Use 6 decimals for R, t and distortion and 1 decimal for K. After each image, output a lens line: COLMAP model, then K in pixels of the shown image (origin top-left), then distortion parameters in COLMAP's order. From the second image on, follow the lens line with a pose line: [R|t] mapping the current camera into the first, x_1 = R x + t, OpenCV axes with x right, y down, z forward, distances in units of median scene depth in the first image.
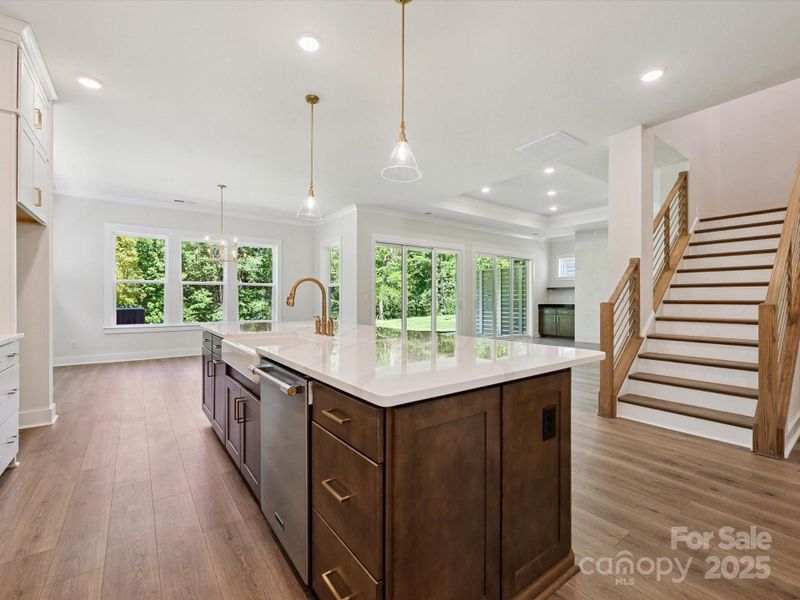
lens RADIAL K [[357.2, 0, 404.8], [0, 357.2, 299.0], [0, 0, 1]] dist [-0.005630, 0.001253]
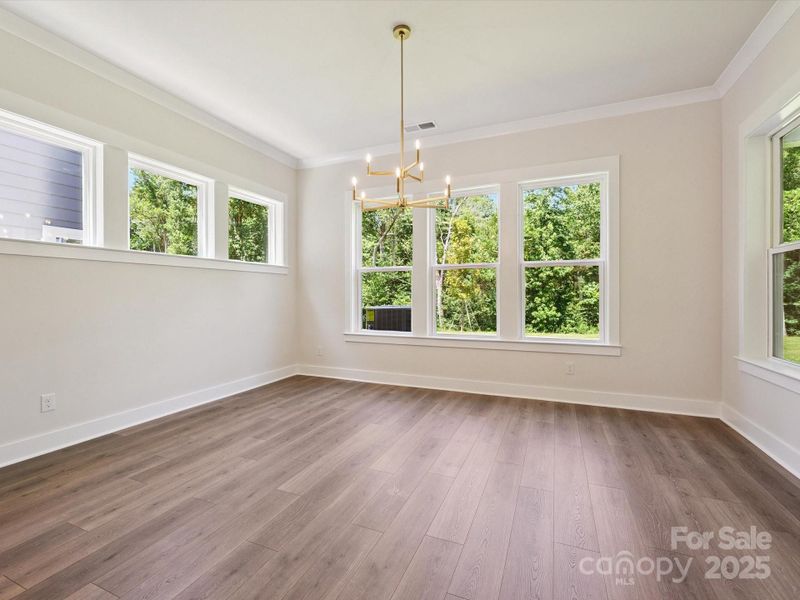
lens RADIAL K [[357.2, 0, 411.1], [0, 357.2, 292.4], [0, 0, 1]] dist [-0.005630, 0.001253]
pose [[0.501364, -0.003792, -0.865228, -0.077030], [0.000969, 0.999992, -0.003821, -0.001172], [0.865236, 0.001077, 0.501364, 0.426941]]
